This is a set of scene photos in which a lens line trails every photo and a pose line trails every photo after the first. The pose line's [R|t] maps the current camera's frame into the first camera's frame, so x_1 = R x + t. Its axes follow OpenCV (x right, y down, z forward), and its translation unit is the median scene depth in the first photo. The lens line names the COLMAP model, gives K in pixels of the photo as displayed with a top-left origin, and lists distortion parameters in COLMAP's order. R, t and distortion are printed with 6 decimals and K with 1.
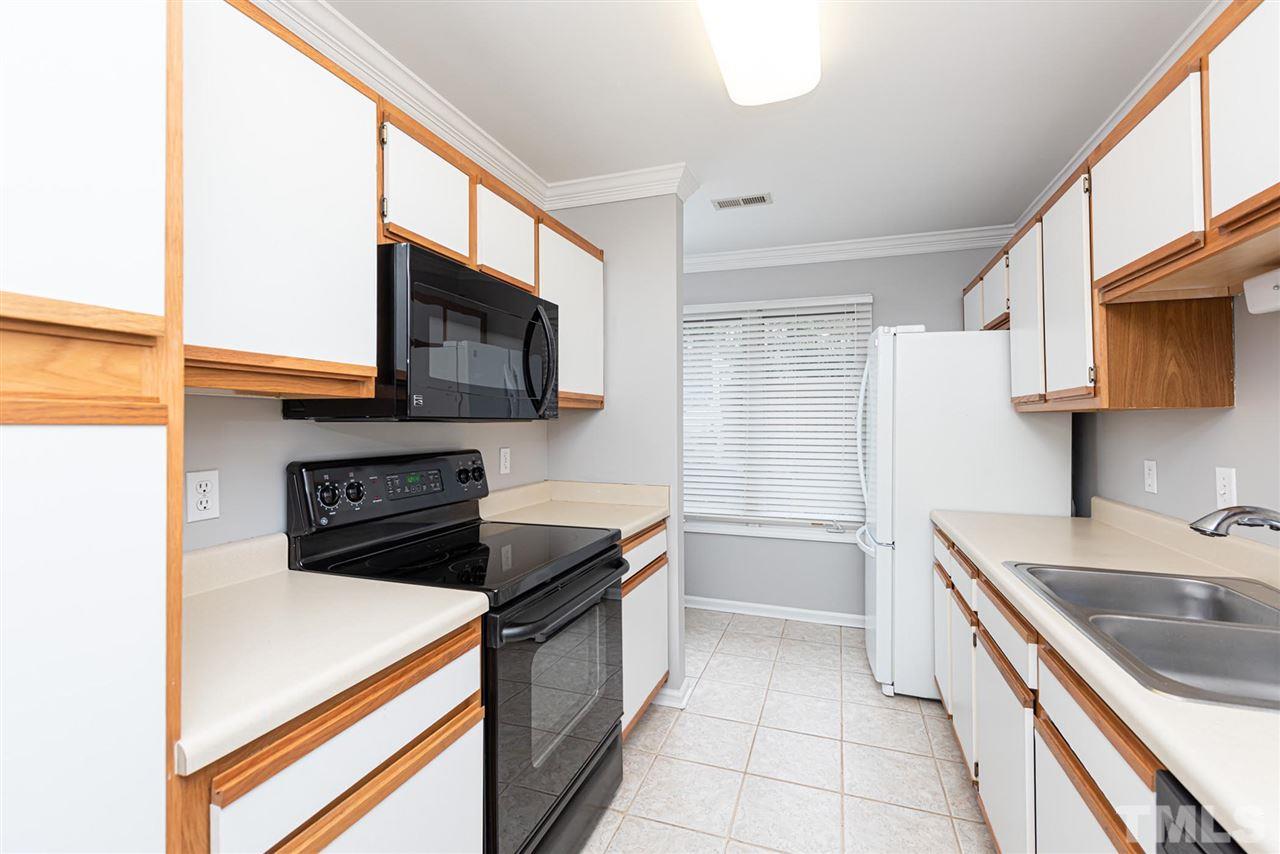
lens RADIAL K [[552.6, 0, 650.8], [0, 552.6, 427.5], [0, 0, 1]] dist [0.011643, -0.000009]
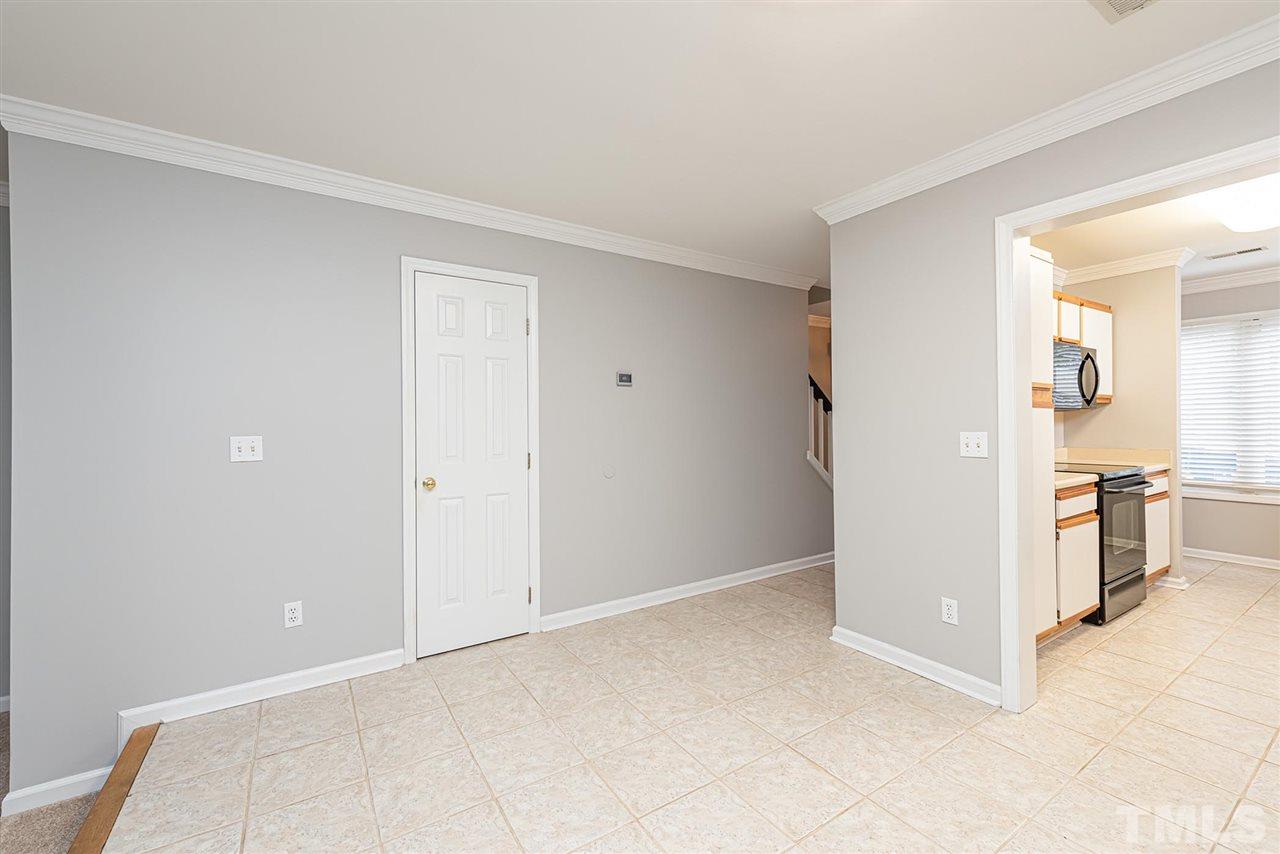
lens RADIAL K [[532.5, 0, 666.5], [0, 532.5, 428.6], [0, 0, 1]] dist [0.017431, -0.000244]
pose [[0.804578, -0.001634, -0.593845, -0.271249], [0.002048, 0.999998, 0.000023, 0.052338], [0.593844, -0.001235, 0.804579, -1.452893]]
